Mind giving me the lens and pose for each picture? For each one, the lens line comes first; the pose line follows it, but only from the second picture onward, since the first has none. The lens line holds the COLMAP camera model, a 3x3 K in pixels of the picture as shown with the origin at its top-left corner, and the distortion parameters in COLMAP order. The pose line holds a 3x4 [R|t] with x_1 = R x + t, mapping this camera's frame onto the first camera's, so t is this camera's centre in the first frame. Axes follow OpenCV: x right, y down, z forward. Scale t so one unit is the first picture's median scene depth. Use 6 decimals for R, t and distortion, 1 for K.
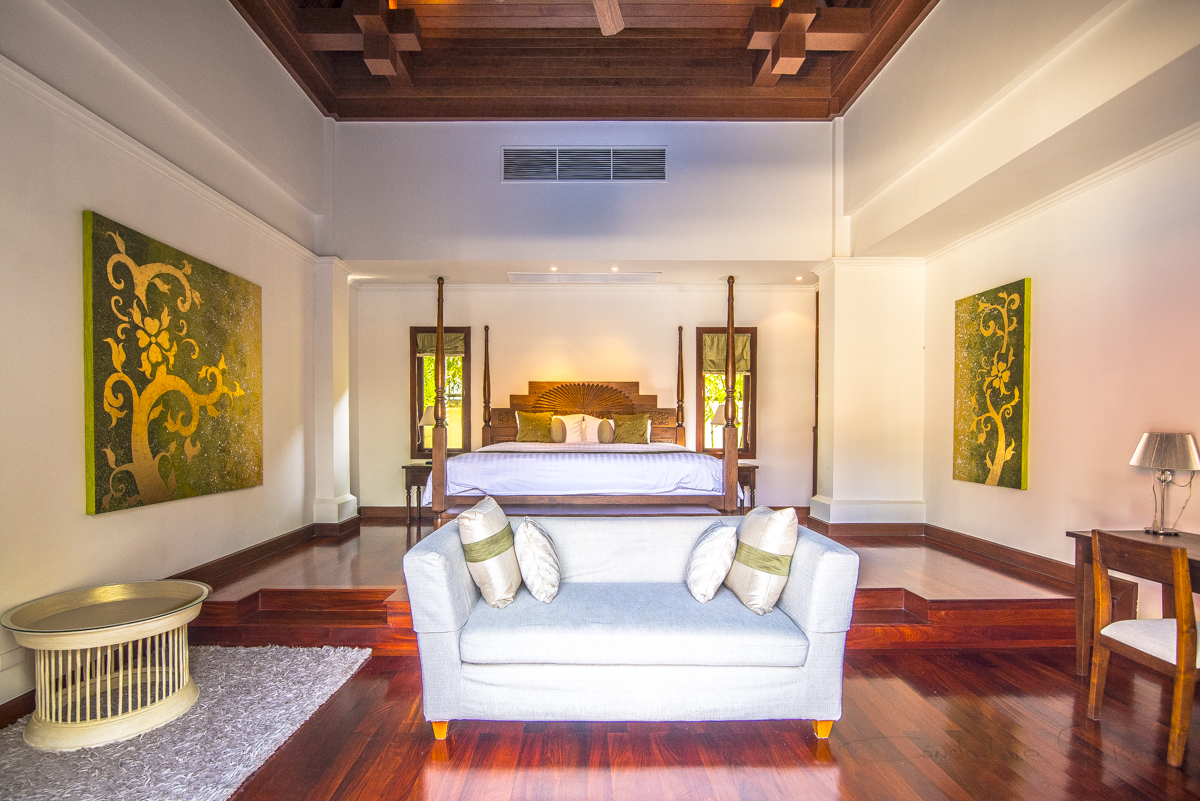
lens RADIAL K [[562.9, 0, 575.4], [0, 562.9, 439.3], [0, 0, 1]] dist [-0.019169, 0.000647]
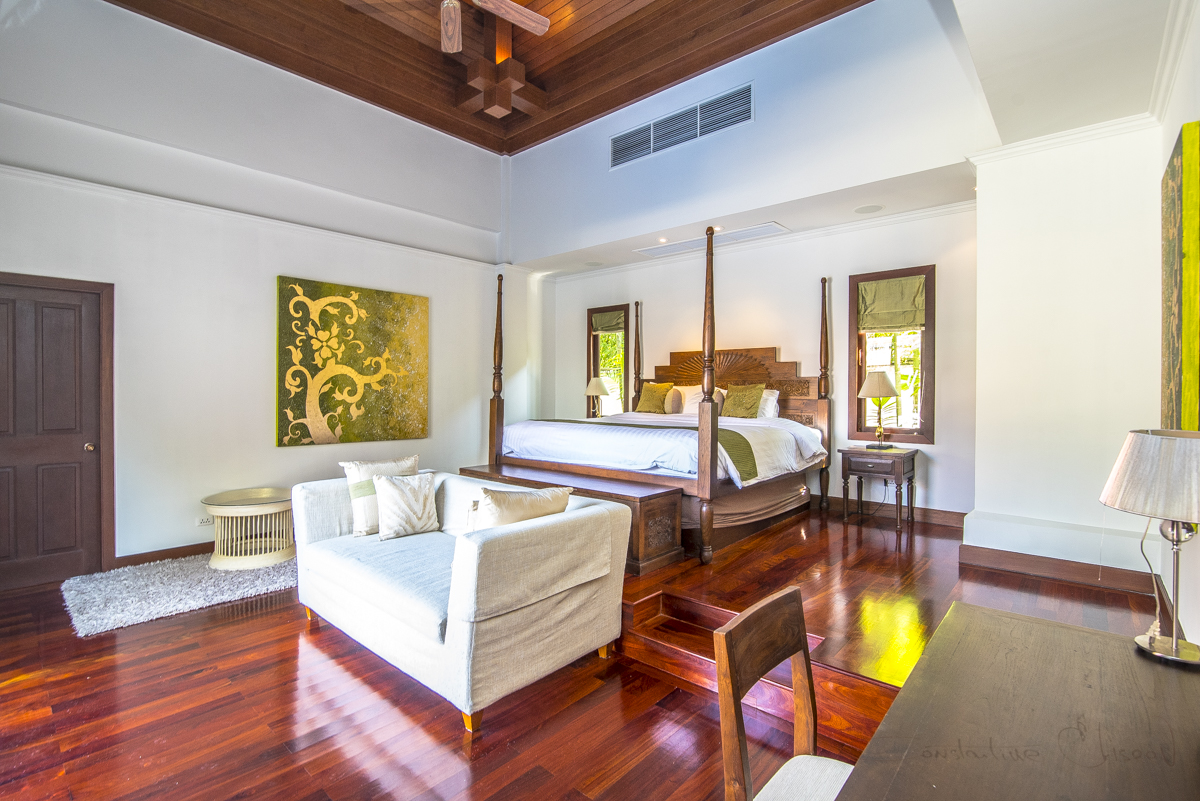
lens RADIAL K [[562.9, 0, 590.3], [0, 562.9, 393.1], [0, 0, 1]] dist [-0.019169, 0.000647]
pose [[0.737556, 0.004381, -0.675271, 0.733303], [-0.018877, 0.999722, -0.014132, -0.019930], [0.675022, 0.023170, 0.737434, 0.245560]]
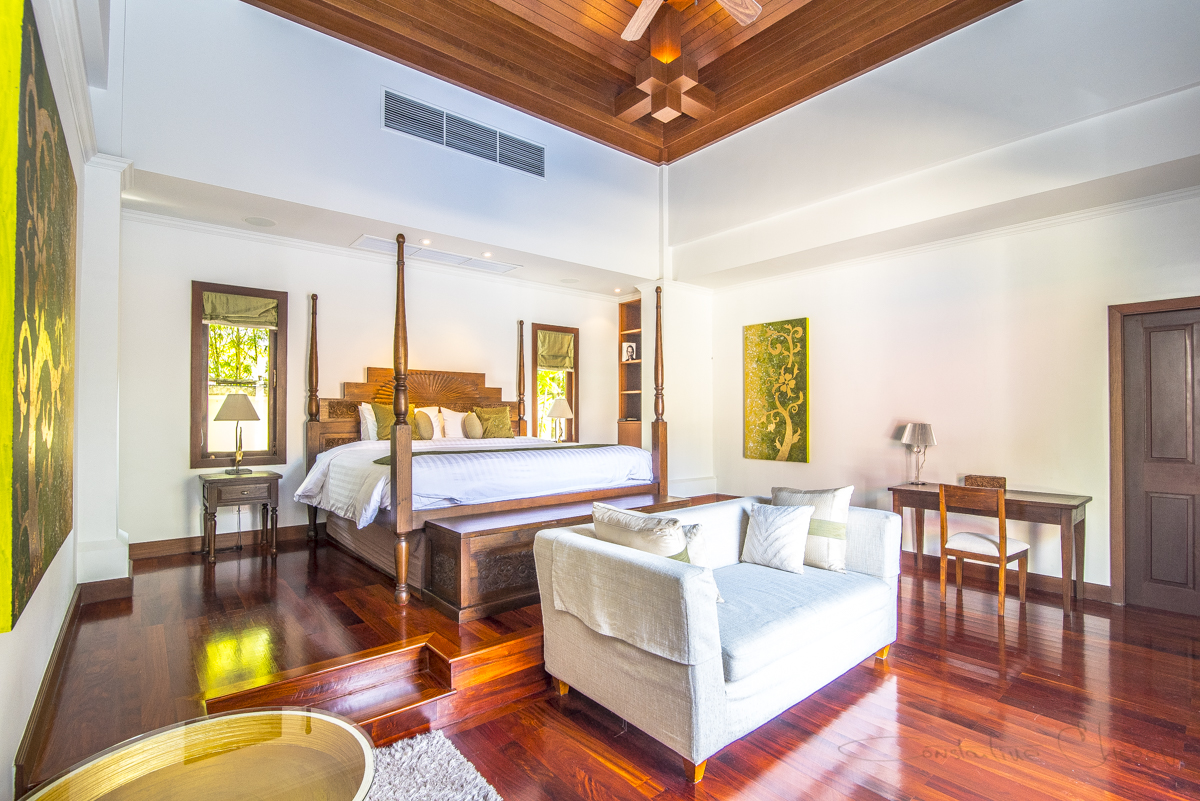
lens RADIAL K [[562.9, 0, 566.0], [0, 562.9, 410.1], [0, 0, 1]] dist [-0.019169, 0.000647]
pose [[0.772635, 0.003072, 0.634843, -0.580507], [0.016903, 0.999534, -0.025409, -0.019073], [-0.634625, 0.030362, 0.772223, 0.256250]]
